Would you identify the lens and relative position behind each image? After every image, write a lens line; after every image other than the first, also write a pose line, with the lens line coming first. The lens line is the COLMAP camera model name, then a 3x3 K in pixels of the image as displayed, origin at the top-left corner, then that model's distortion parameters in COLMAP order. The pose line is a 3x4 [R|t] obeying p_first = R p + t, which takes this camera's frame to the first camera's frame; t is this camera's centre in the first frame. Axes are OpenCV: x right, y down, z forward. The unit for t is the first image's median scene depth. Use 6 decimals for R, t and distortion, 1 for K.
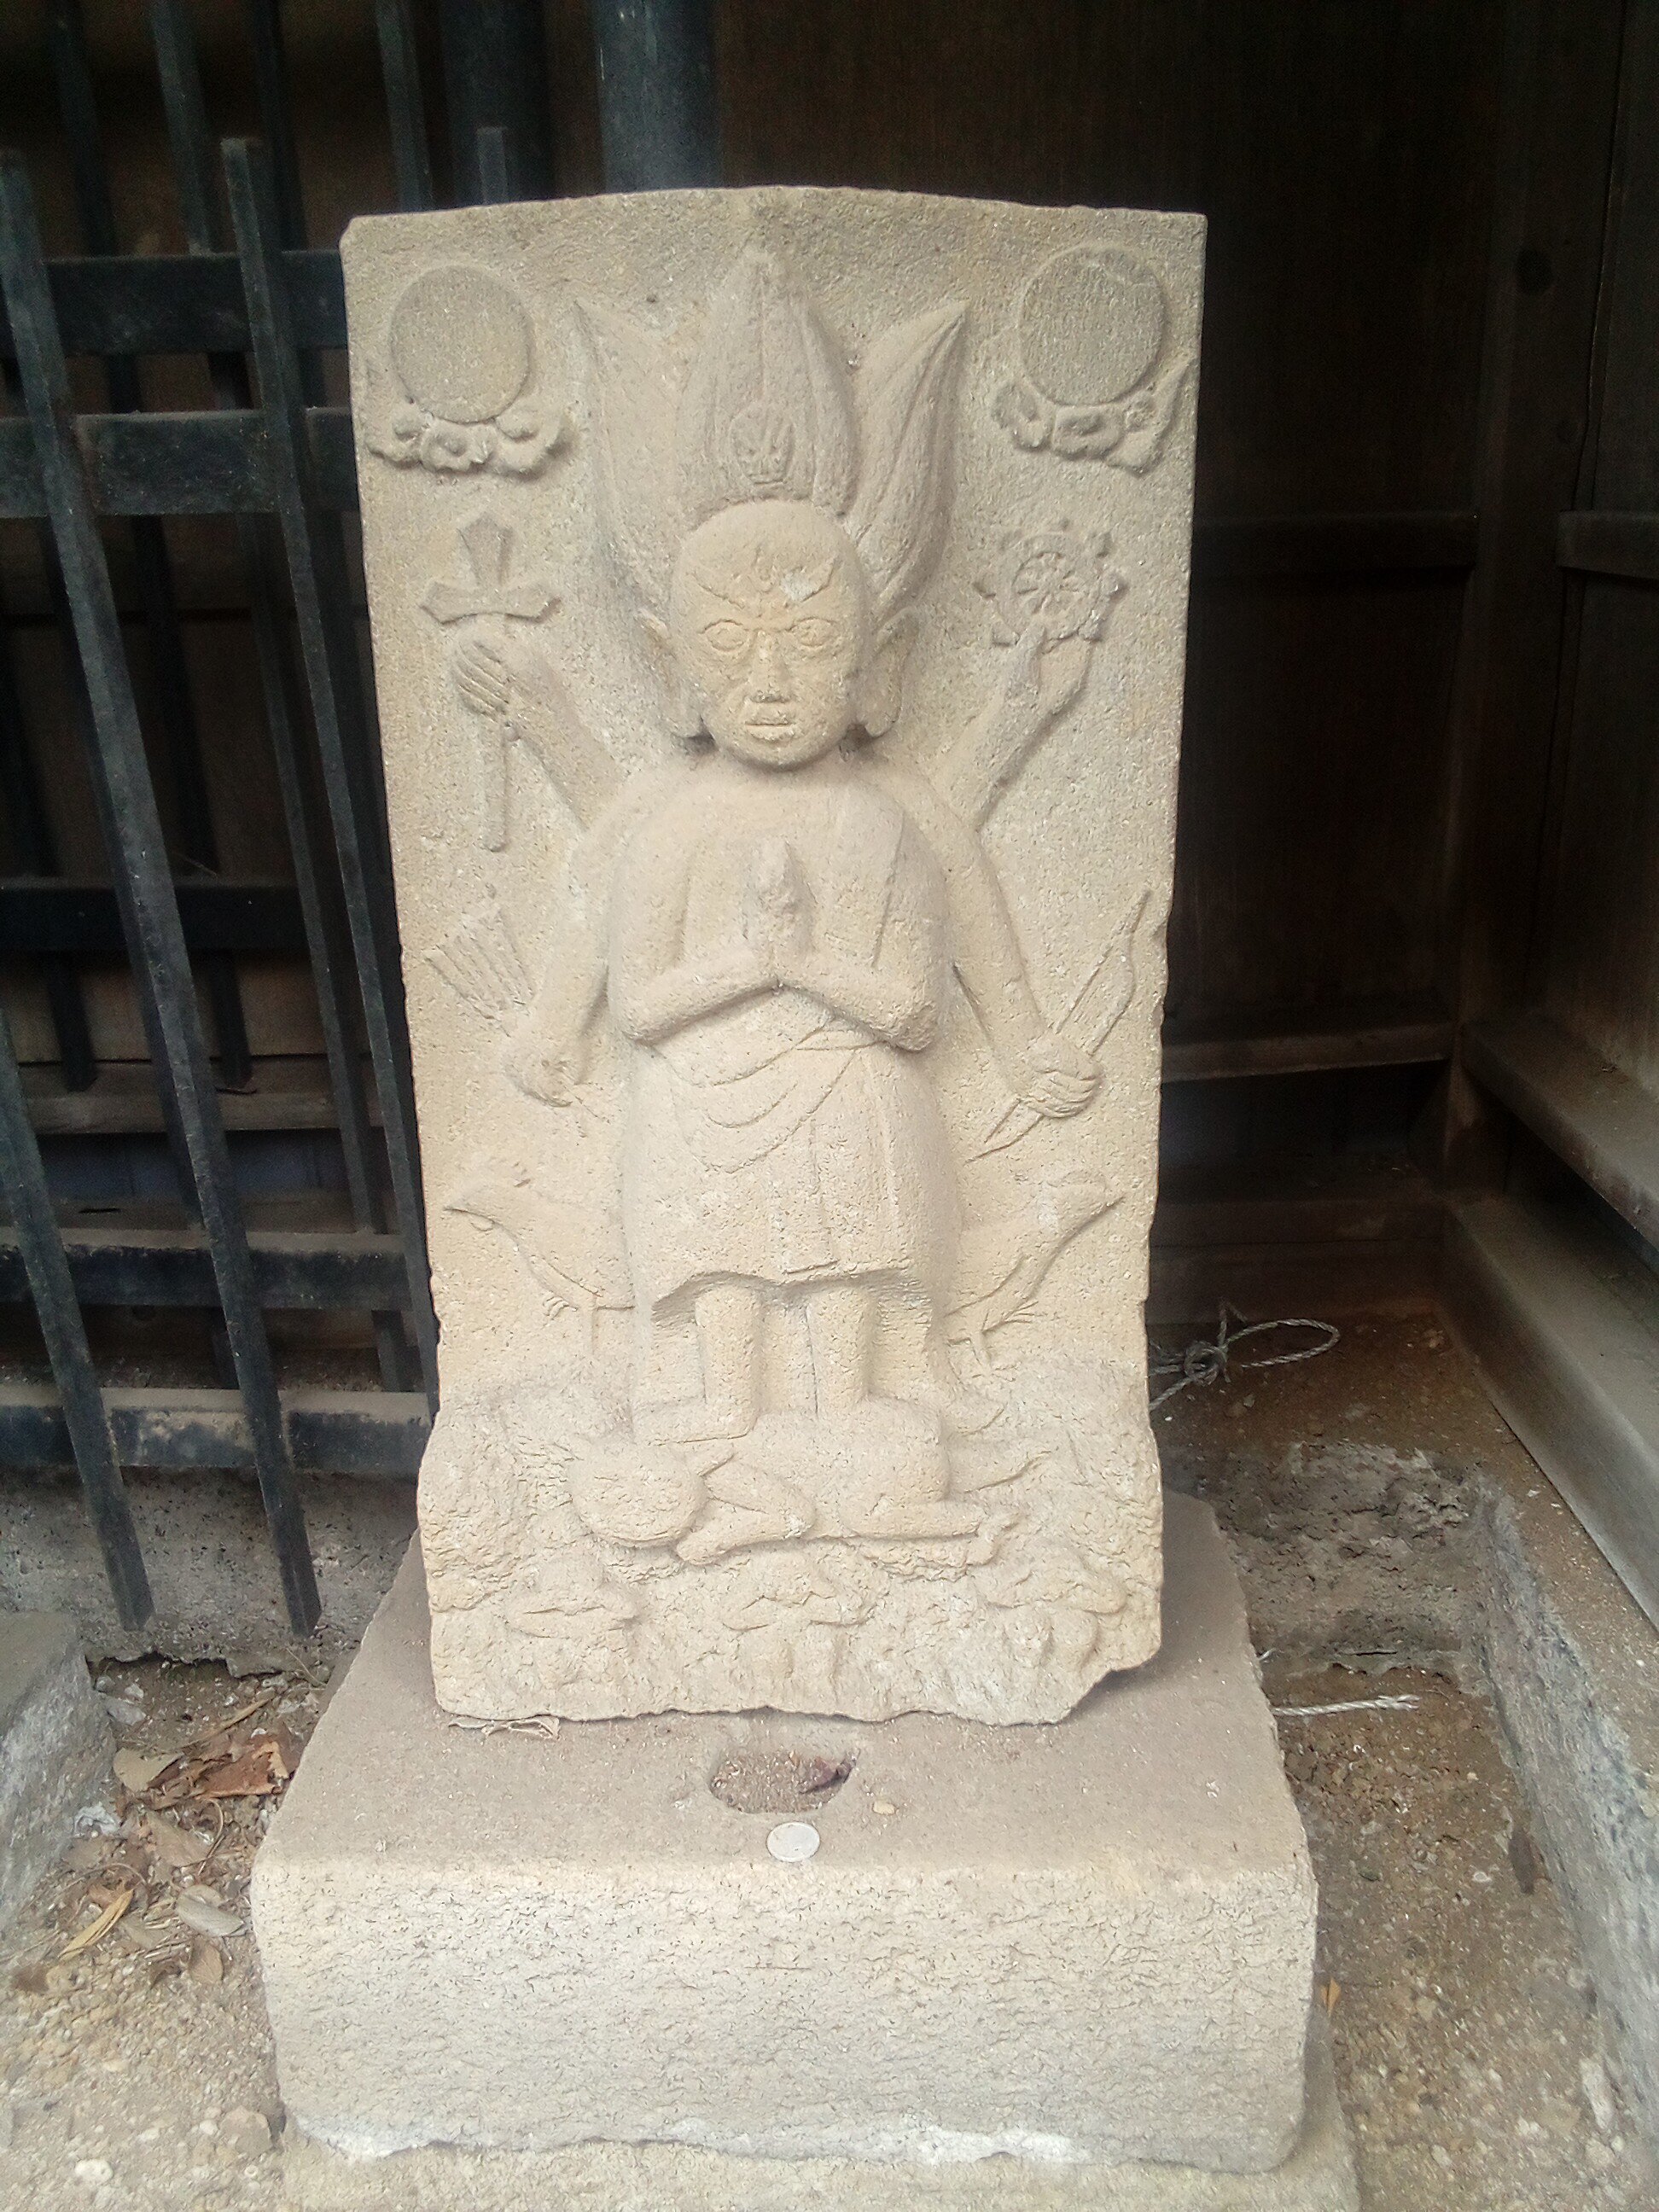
lens RADIAL K [[1841.7, 0, 832.2], [0, 1841.7, 1150.5], [0, 0, 1]] dist [0.053806, -0.071817]
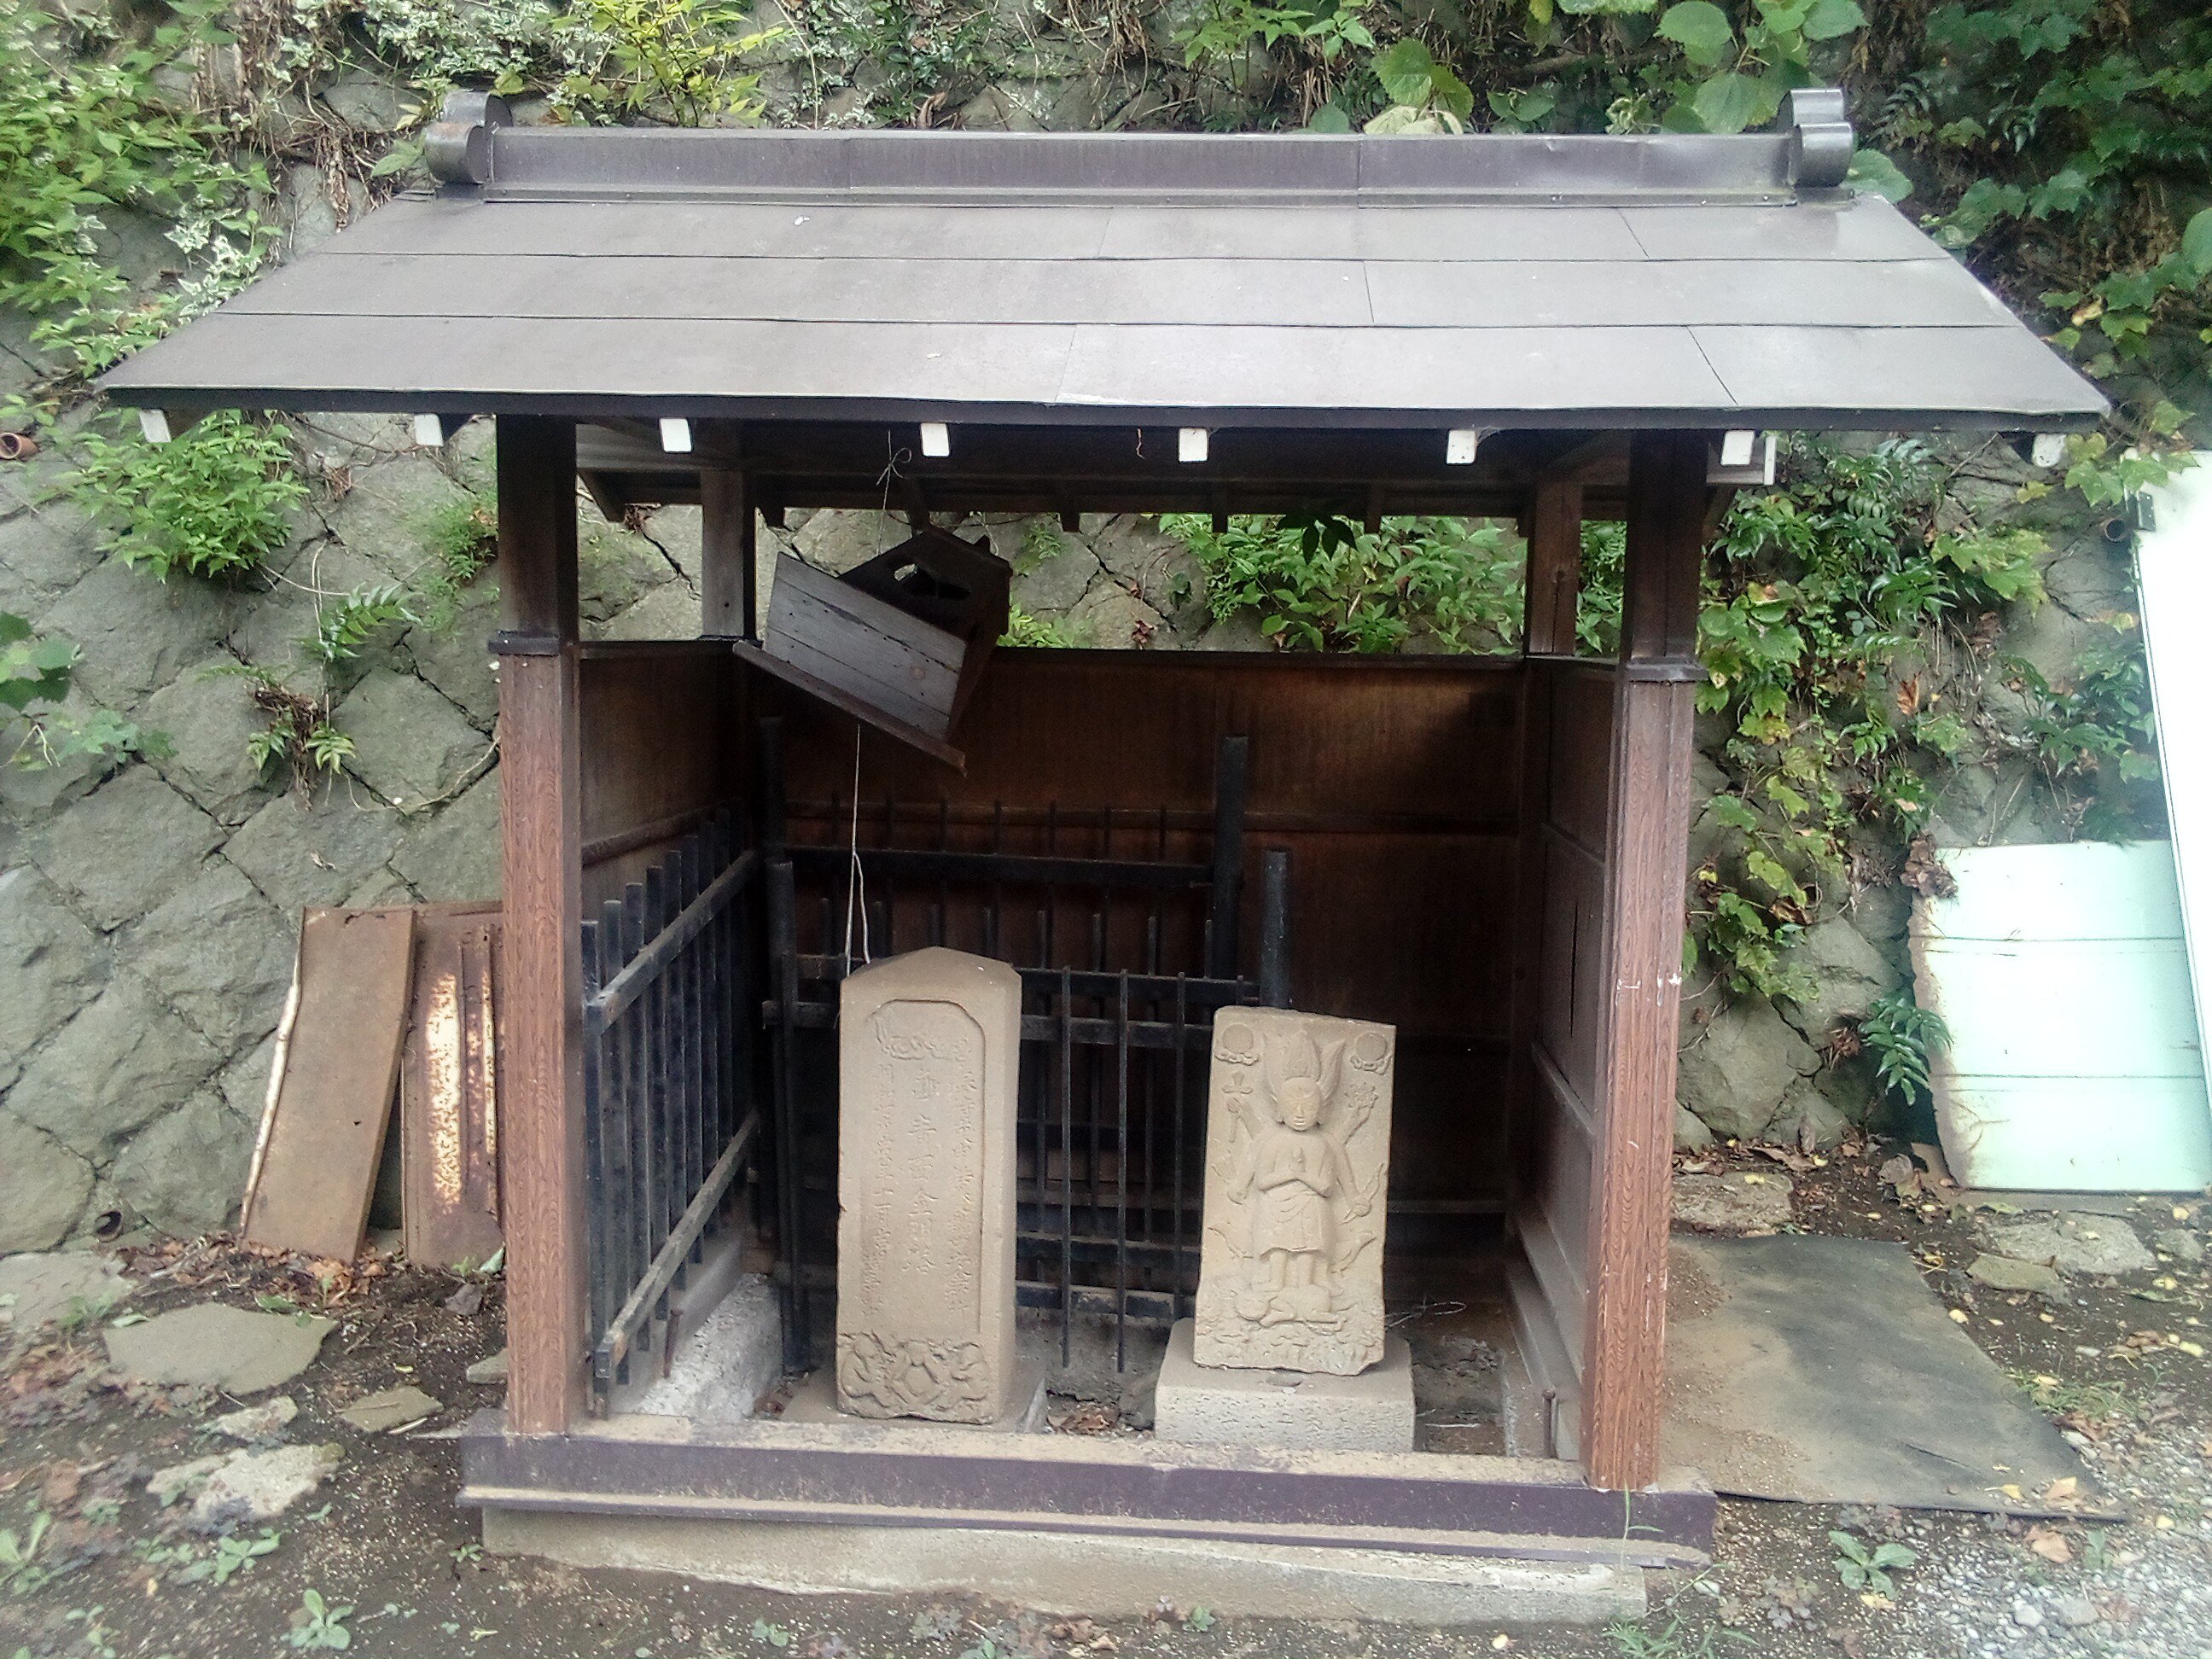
lens RADIAL K [[1841.7, 0, 1106.0], [0, 1841.7, 829.5], [0, 0, 1]] dist [0.053806, -0.071817]
pose [[0.995756, 0.058006, -0.071446, -0.191312], [-0.073509, 0.968412, -0.238273, 0.163553], [0.055368, 0.242514, 0.968567, -3.095767]]
